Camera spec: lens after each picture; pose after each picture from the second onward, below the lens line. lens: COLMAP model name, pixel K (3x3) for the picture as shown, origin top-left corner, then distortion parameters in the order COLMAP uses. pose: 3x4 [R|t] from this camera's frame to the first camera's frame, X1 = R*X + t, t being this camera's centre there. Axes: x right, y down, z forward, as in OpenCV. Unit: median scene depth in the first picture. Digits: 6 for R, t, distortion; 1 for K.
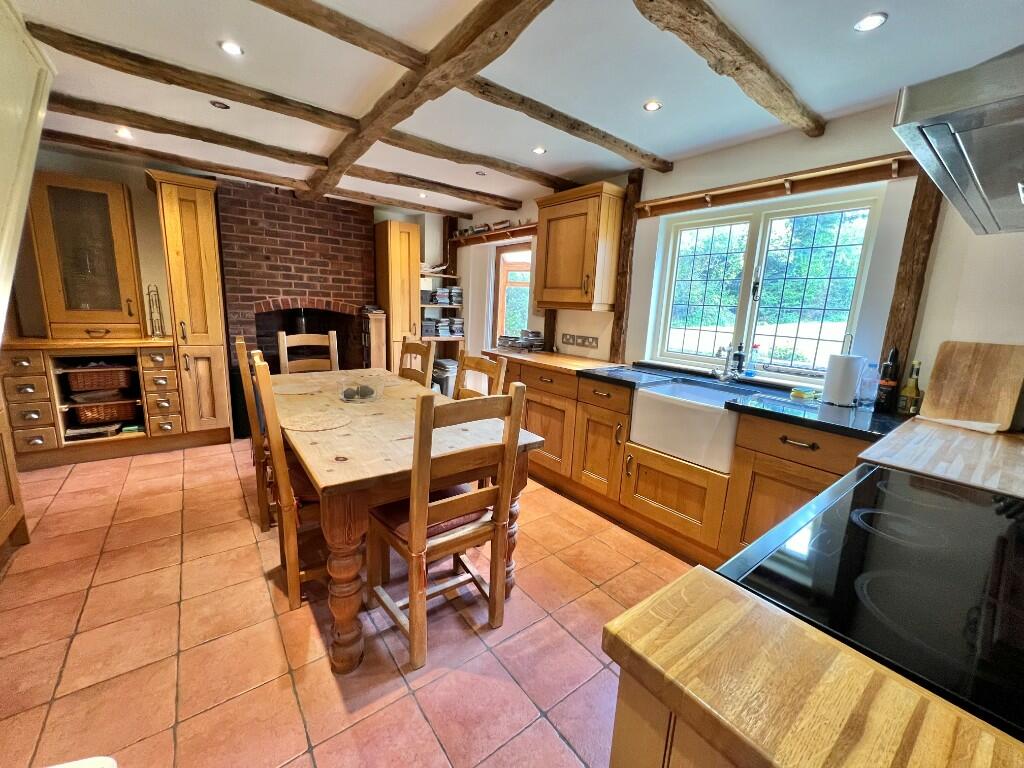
lens RADIAL K [[408.7, 0, 512.0], [0, 408.7, 381.7], [0, 0, 1]] dist [-0.001018, 0.000085]
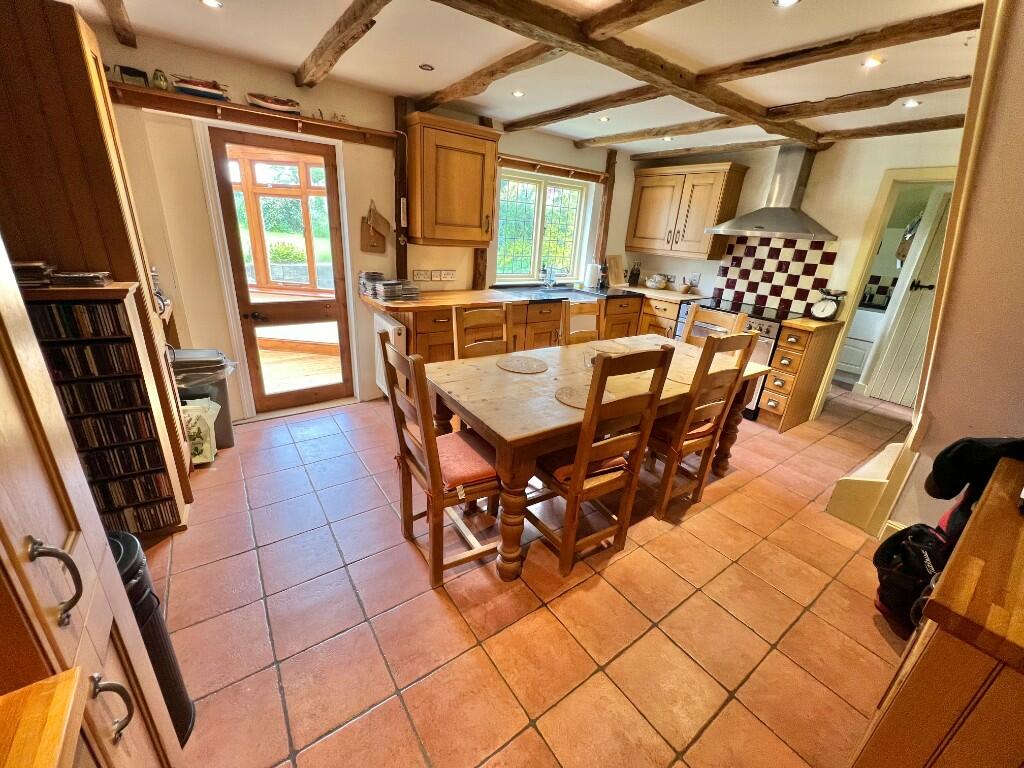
lens RADIAL K [[408.7, 0, 512.0], [0, 408.7, 381.7], [0, 0, 1]] dist [-0.001018, 0.000085]
pose [[0.040255, -0.393139, 0.918597, -1.212664], [0.120348, 0.914557, 0.386136, -0.320282], [-0.991915, 0.095008, 0.084129, 1.053769]]
